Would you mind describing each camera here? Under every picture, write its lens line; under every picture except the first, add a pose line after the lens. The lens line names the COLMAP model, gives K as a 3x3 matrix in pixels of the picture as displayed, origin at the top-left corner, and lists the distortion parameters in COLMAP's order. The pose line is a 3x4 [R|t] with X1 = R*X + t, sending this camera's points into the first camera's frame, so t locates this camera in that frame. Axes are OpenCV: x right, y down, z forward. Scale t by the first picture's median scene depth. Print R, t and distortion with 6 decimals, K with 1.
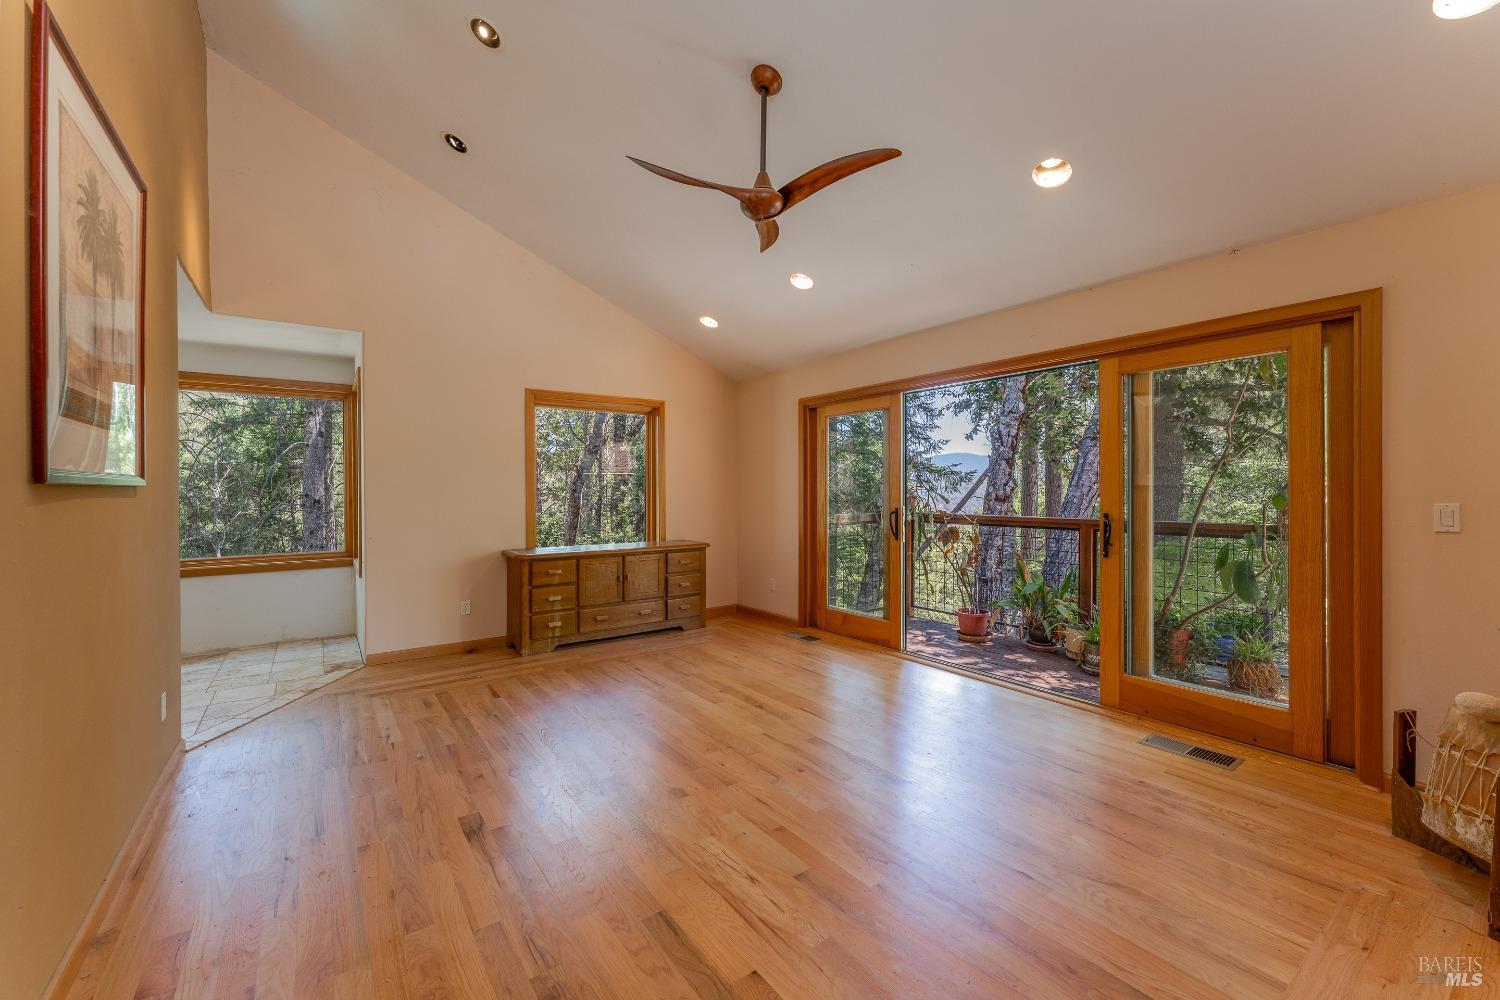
lens RADIAL K [[599.6, 0, 747.7], [0, 599.6, 495.6], [0, 0, 1]] dist [-0.000071, -0.000486]
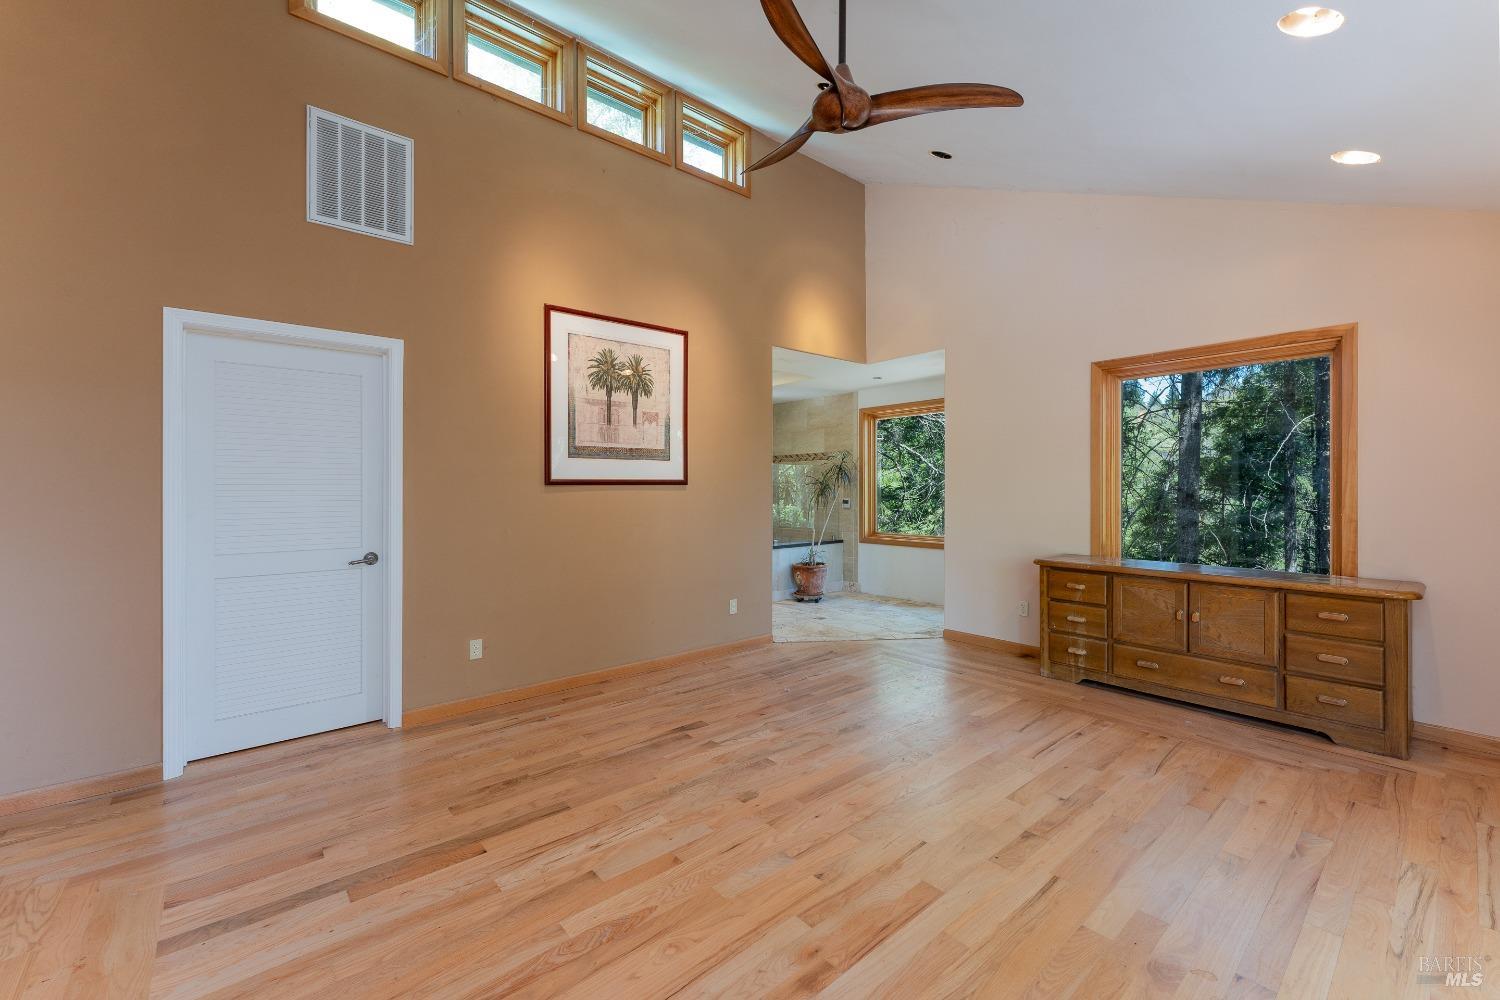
lens RADIAL K [[608.3, 0, 744.9], [0, 608.3, 484.4], [0, 0, 1]] dist [0.000201, -0.000016]
pose [[0.076866, 0.000216, -0.997041, 0.532243], [-0.006549, 0.999979, -0.000288, -0.009204], [0.997020, 0.006551, 0.076866, 0.555705]]
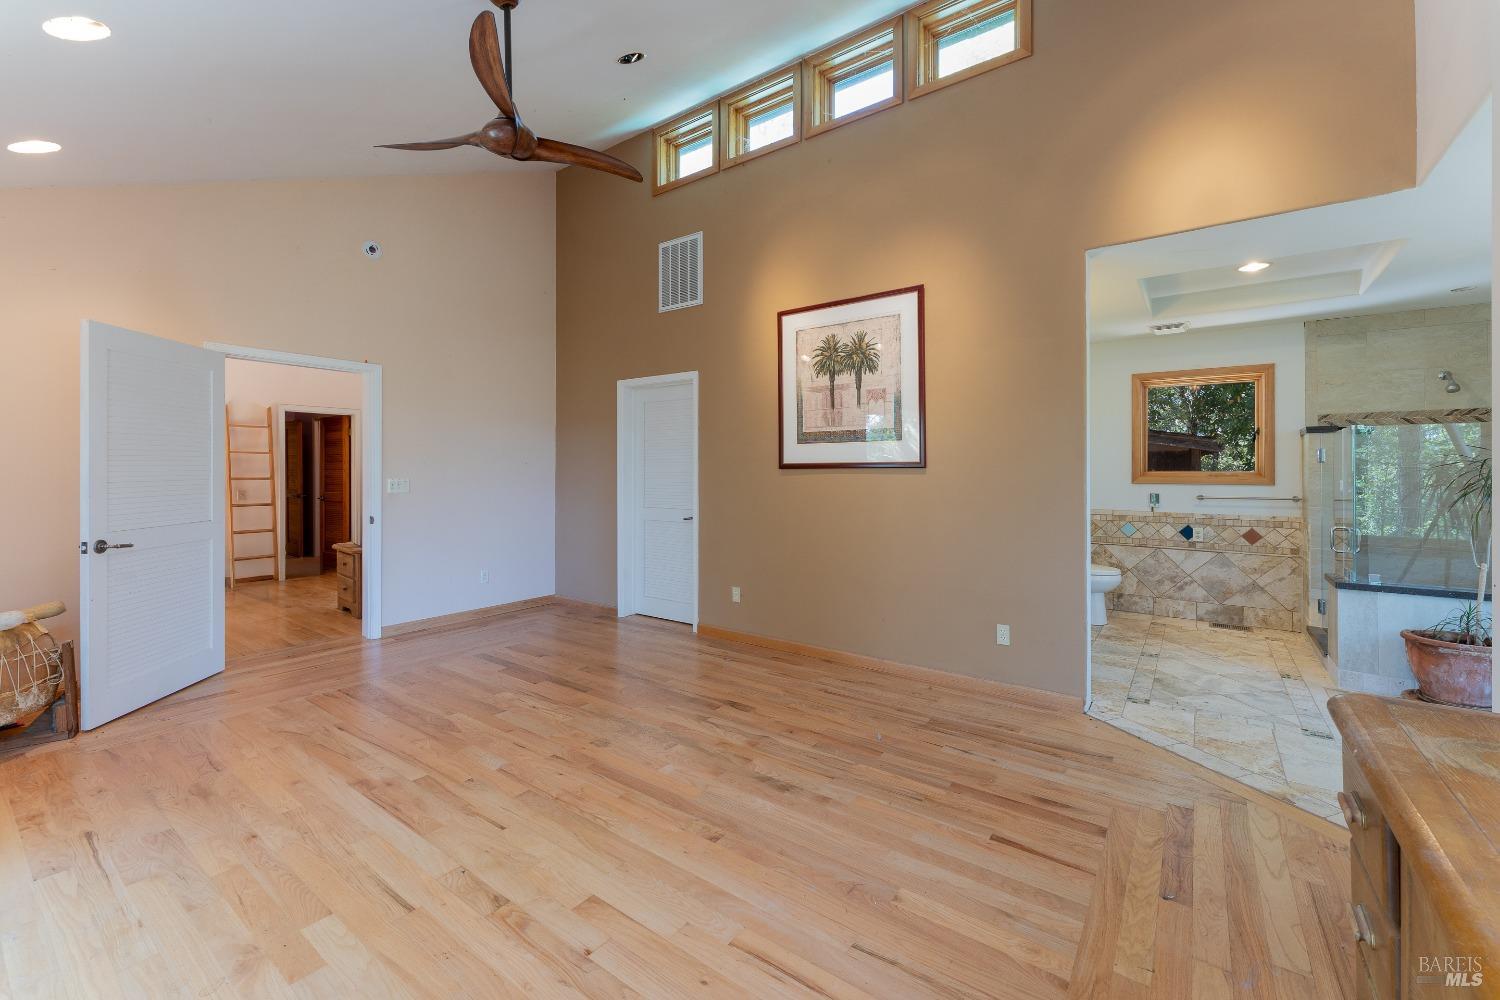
lens RADIAL K [[617.1, 0, 748.7], [0, 617.1, 465.4], [0, 0, 1]] dist [0.000998, -0.000421]
pose [[-0.952318, 0.001632, -0.305103, -0.018457], [0.001808, 0.999998, -0.000294, -0.011798], [0.305102, -0.000831, -0.952319, 1.320637]]
